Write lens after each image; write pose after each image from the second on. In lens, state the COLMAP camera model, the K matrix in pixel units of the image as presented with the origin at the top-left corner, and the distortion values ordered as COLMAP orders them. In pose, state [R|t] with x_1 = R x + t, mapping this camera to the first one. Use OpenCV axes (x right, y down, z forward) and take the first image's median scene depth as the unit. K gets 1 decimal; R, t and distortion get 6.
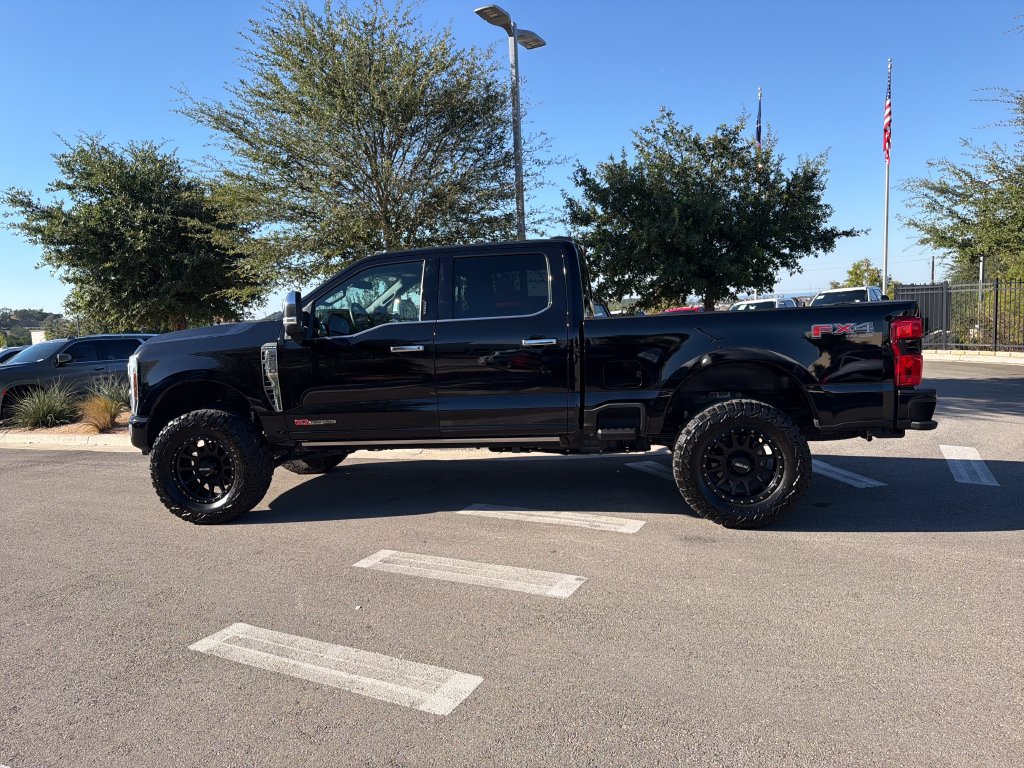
lens RADIAL K [[710.9, 0, 512.0], [0, 710.9, 384.0], [0, 0, 1]] dist [0.049821, -0.066458]
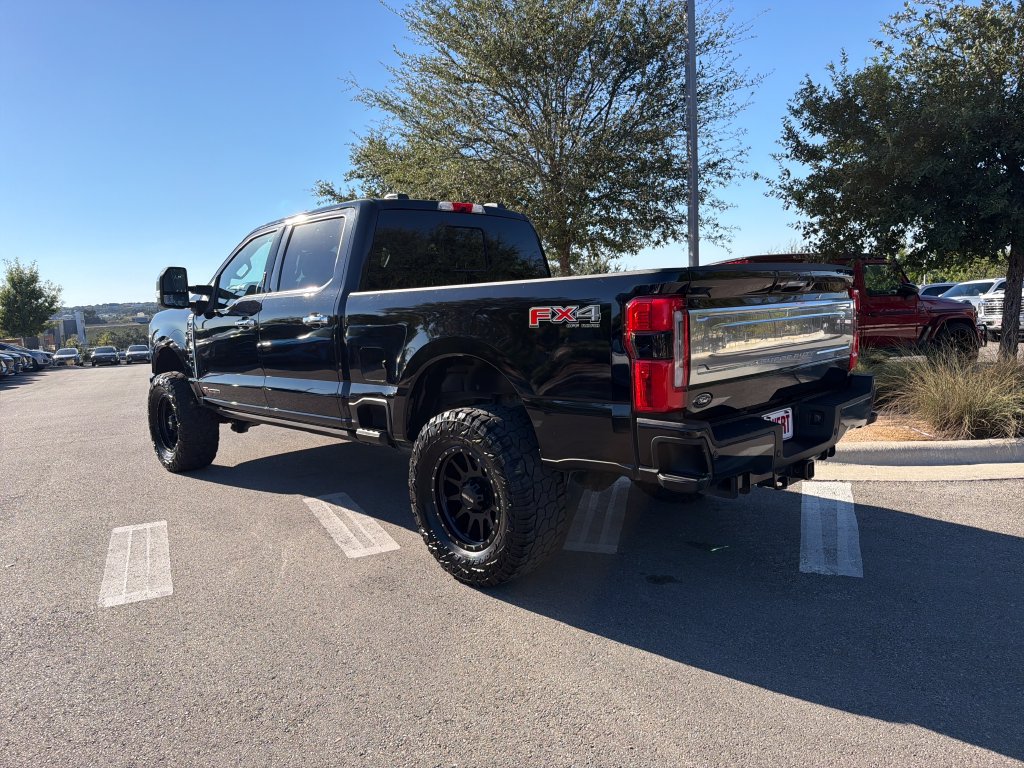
lens RADIAL K [[710.9, 0, 512.0], [0, 710.9, 384.0], [0, 0, 1]] dist [0.049821, -0.066458]
pose [[0.803347, 0.077945, -0.590388, 0.363848], [-0.046280, 0.996570, 0.068597, -0.025493], [0.593710, -0.027784, 0.804200, 0.208328]]
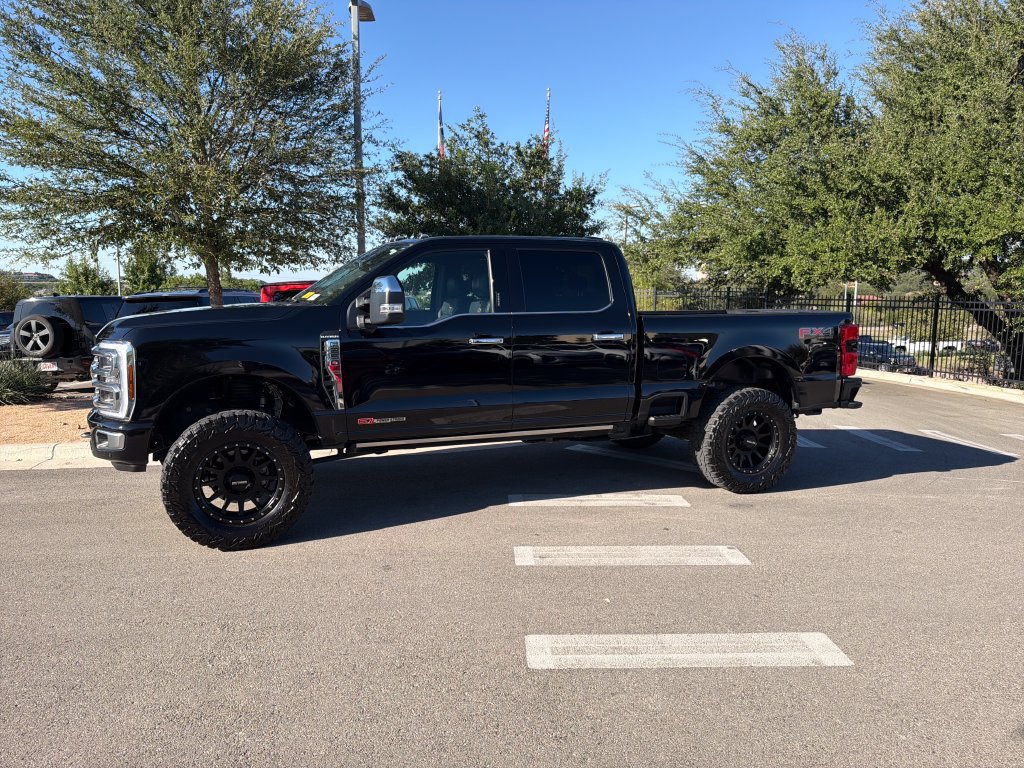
lens RADIAL K [[710.9, 0, 512.0], [0, 710.9, 384.0], [0, 0, 1]] dist [0.049821, -0.066458]
pose [[0.863935, -0.013594, 0.503420, -0.302849], [0.003866, 0.999785, 0.020364, -0.005309], [-0.503589, -0.015647, 0.863802, 0.072140]]
